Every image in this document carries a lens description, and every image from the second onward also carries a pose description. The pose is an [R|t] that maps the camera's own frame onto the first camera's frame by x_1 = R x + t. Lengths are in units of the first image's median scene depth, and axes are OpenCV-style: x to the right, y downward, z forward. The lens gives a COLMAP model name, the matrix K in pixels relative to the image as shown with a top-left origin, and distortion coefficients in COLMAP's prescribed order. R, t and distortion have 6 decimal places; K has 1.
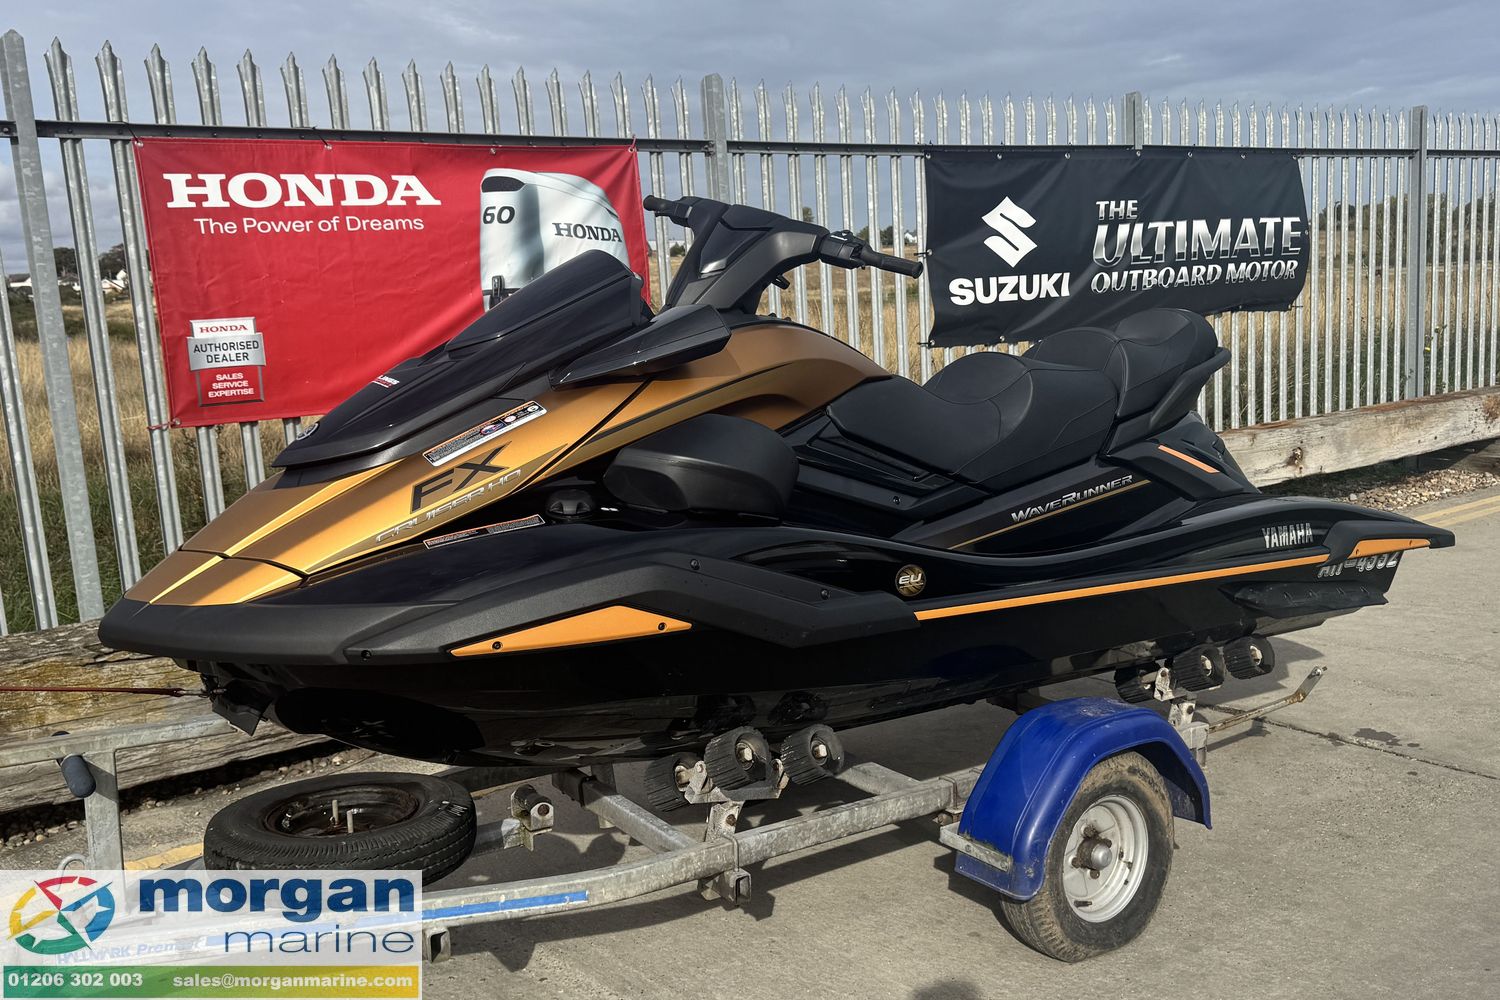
lens RADIAL K [[1331.6, 0, 786.5], [0, 1331.6, 522.9], [0, 0, 1]] dist [0.179300, -0.381362]
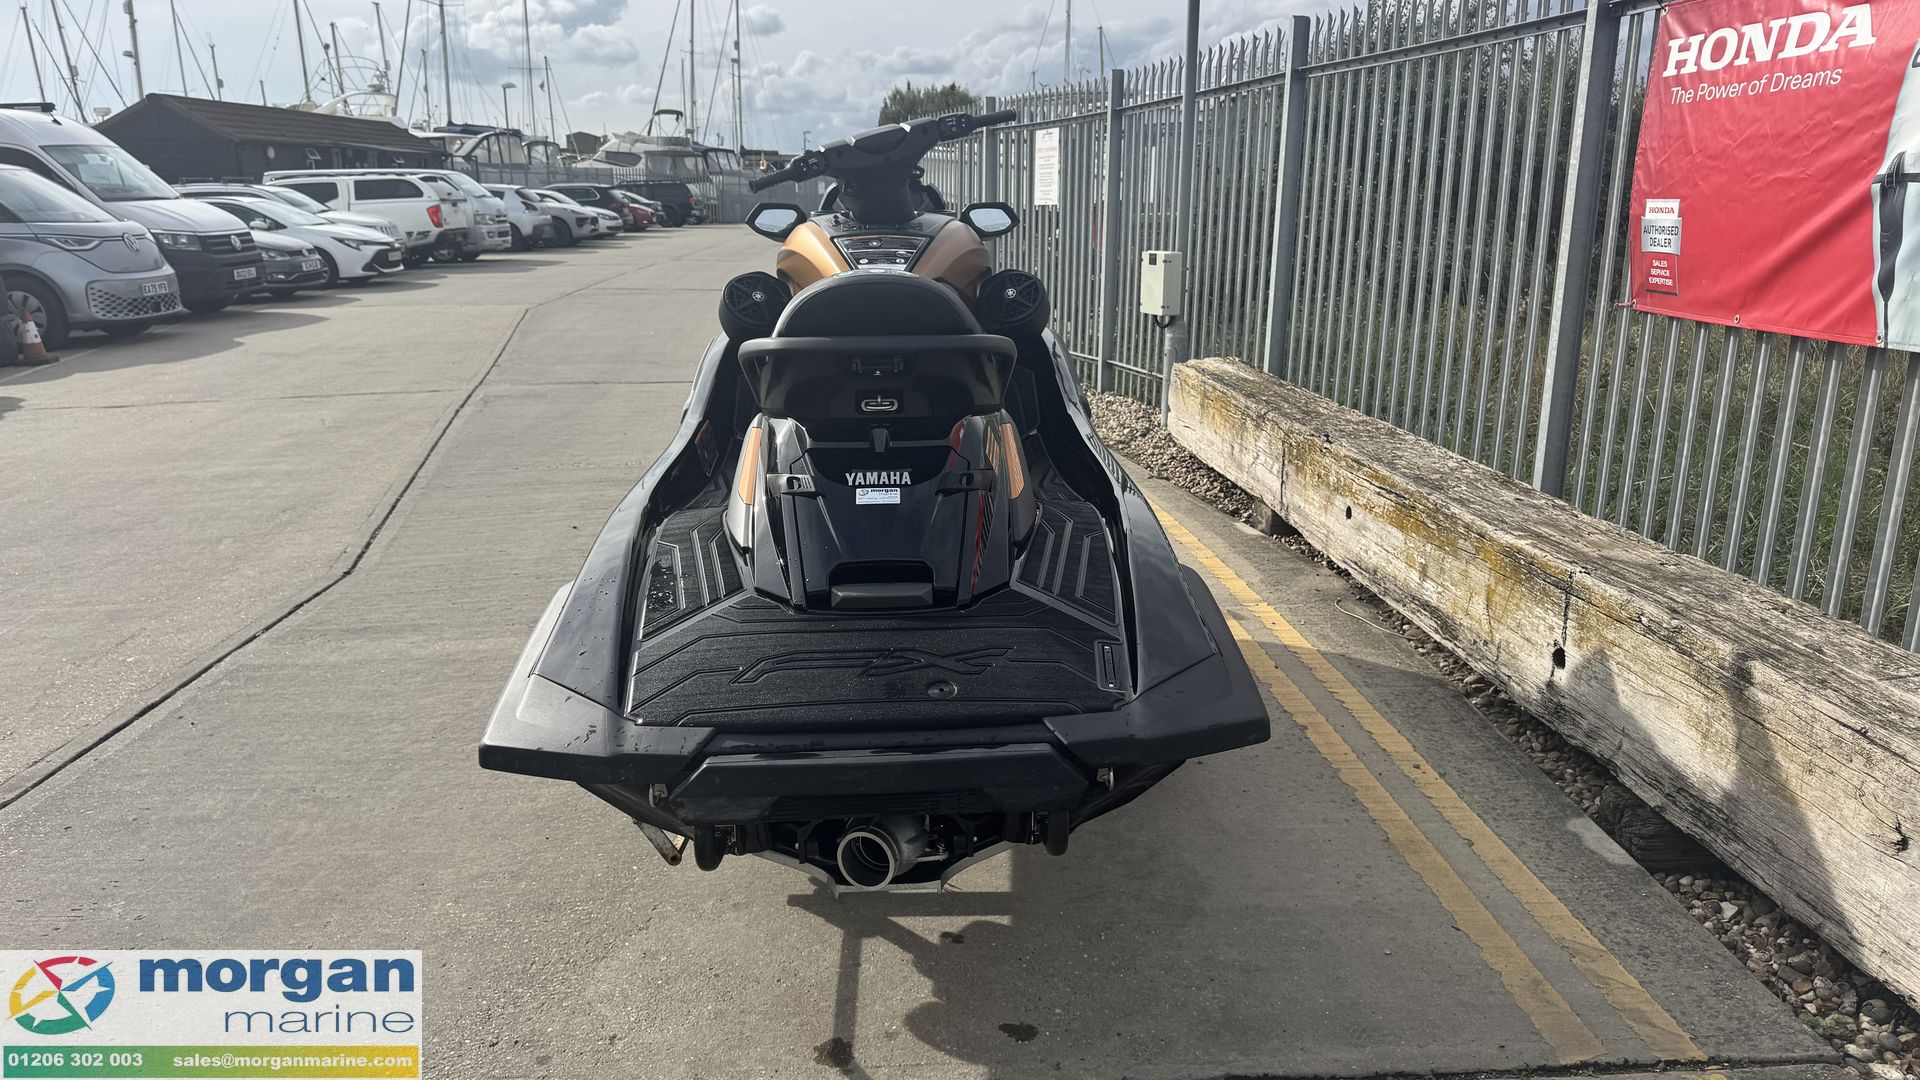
lens RADIAL K [[1358.0, 0, 966.6], [0, 1358.0, 534.6], [0, 0, 1]] dist [0.059925, -0.078259]
pose [[-0.557343, 0.252576, -0.790932, 0.563847], [-0.116944, 0.919230, 0.375953, -0.207672], [0.822005, 0.302030, -0.482789, 0.995306]]
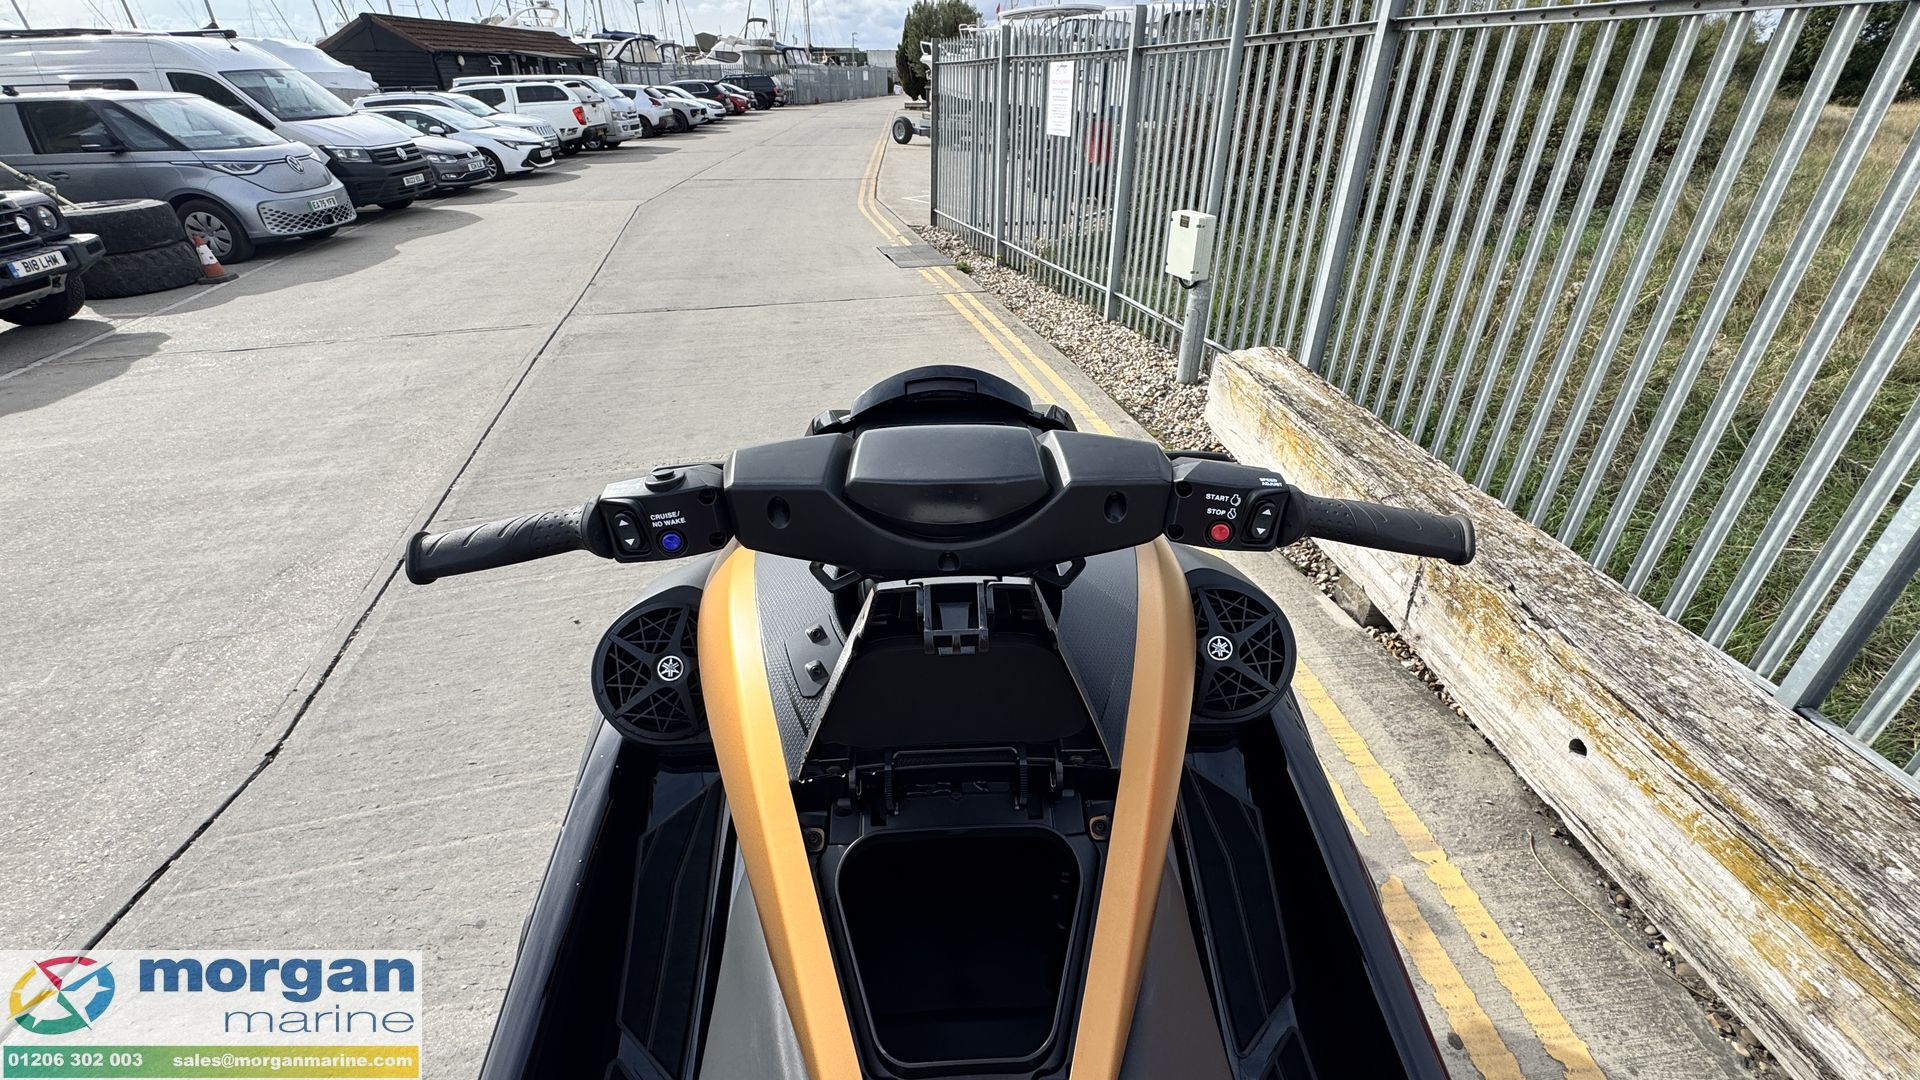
lens RADIAL K [[801.8, 0, 959.3], [0, 801.8, 534.9], [0, 0, 1]] dist [-0.003572, 0.000109]
pose [[-0.560625, 0.459107, -0.689145, 0.075027], [-0.114261, 0.781380, 0.613506, -0.191449], [0.820149, 0.422690, -0.385603, 0.615310]]
